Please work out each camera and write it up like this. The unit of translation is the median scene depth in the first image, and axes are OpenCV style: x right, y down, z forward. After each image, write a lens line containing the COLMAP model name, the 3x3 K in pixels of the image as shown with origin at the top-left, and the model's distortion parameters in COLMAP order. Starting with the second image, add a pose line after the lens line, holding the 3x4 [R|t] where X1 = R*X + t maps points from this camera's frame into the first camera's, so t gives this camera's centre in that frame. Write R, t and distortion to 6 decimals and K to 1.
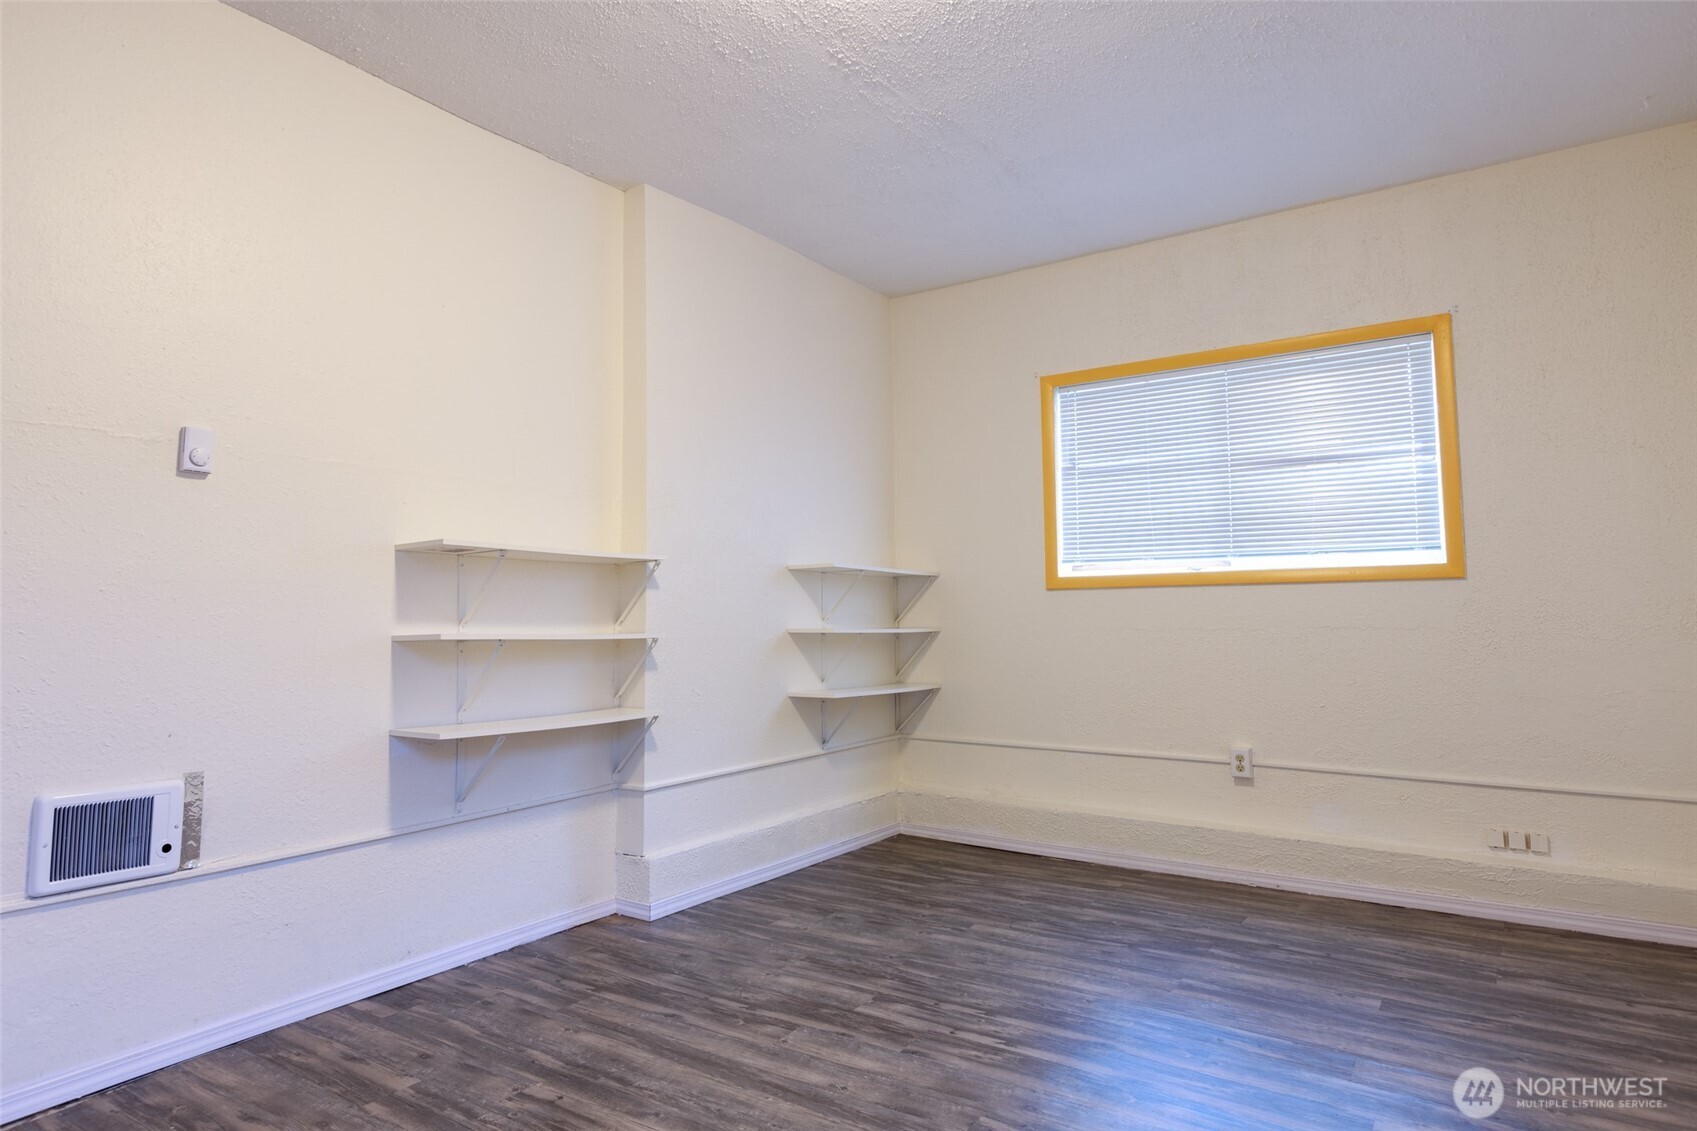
lens RADIAL K [[932.9, 0, 837.9], [0, 932.9, 540.9], [0, 0, 1]] dist [-0.002725, -0.002167]
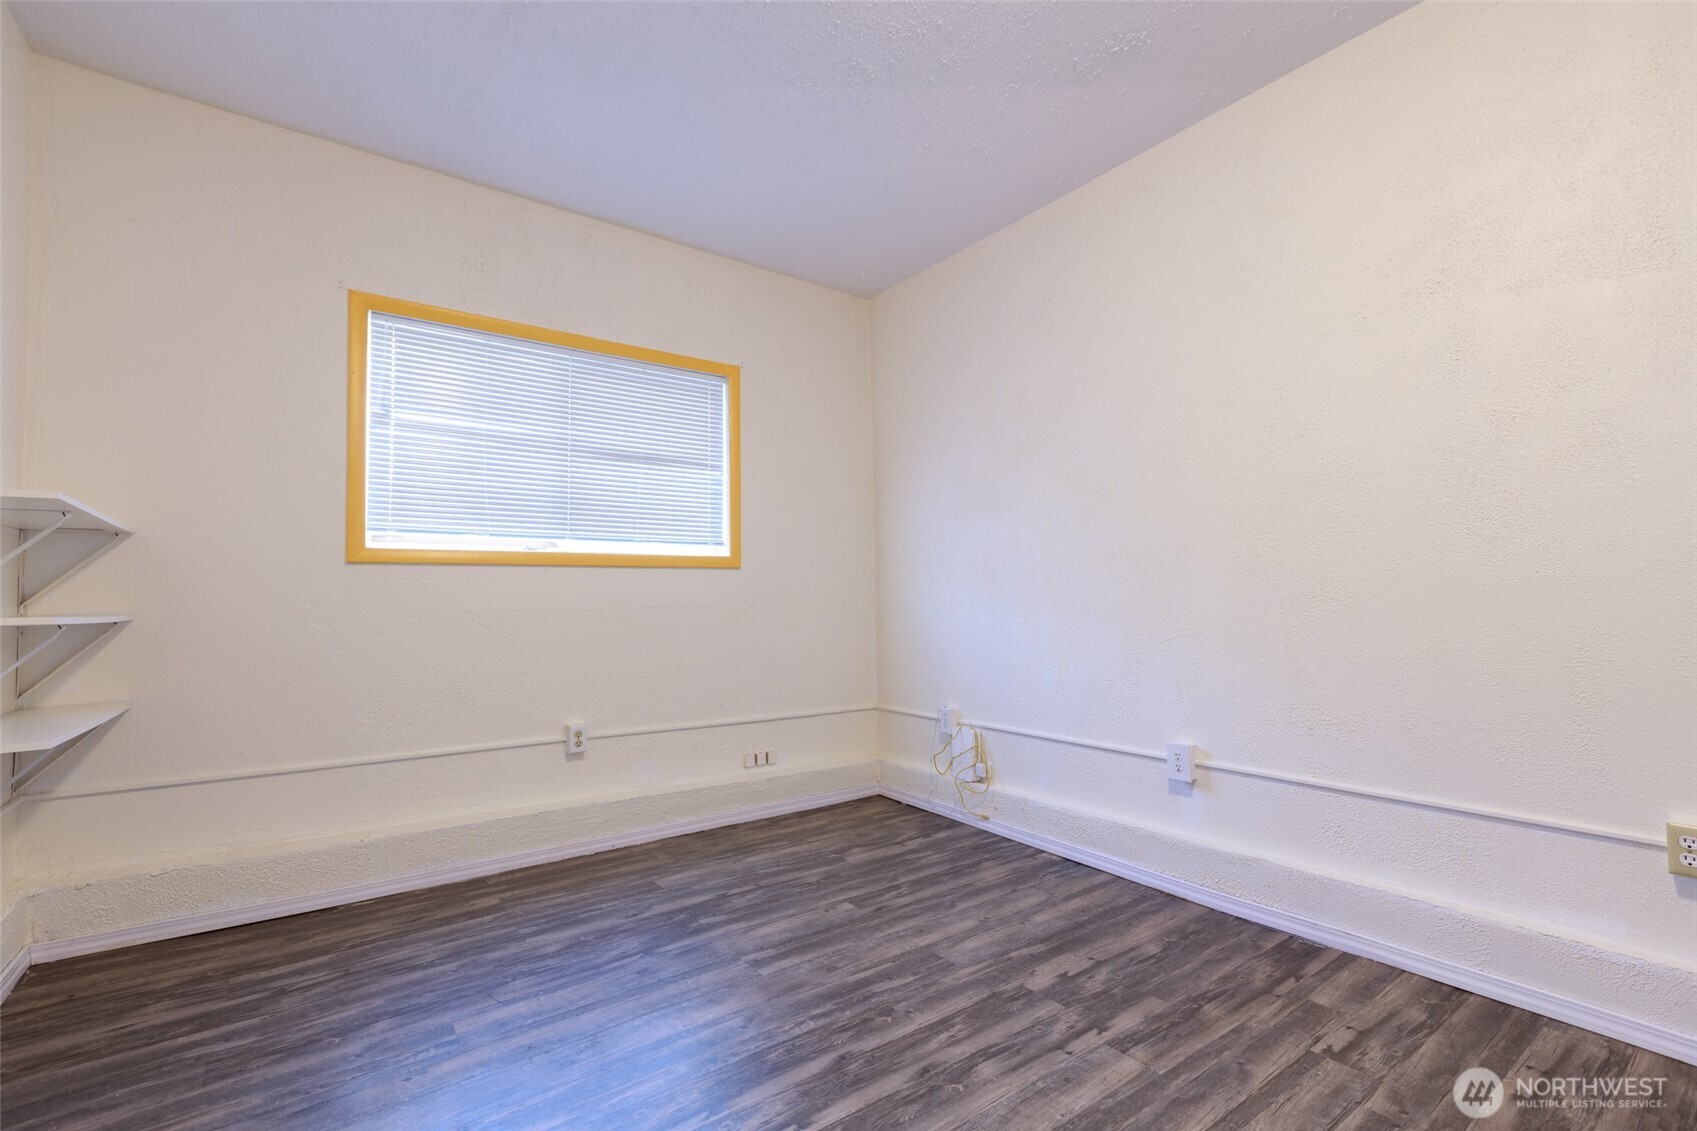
lens RADIAL K [[744.7, 0, 848.5], [0, 744.7, 565.5], [0, 0, 1]] dist [0.001719, -0.000214]
pose [[0.351440, 0.043343, 0.935207, -0.278365], [-0.073253, 0.997138, -0.018686, 0.046347], [-0.933340, -0.061940, 0.353609, 0.505380]]
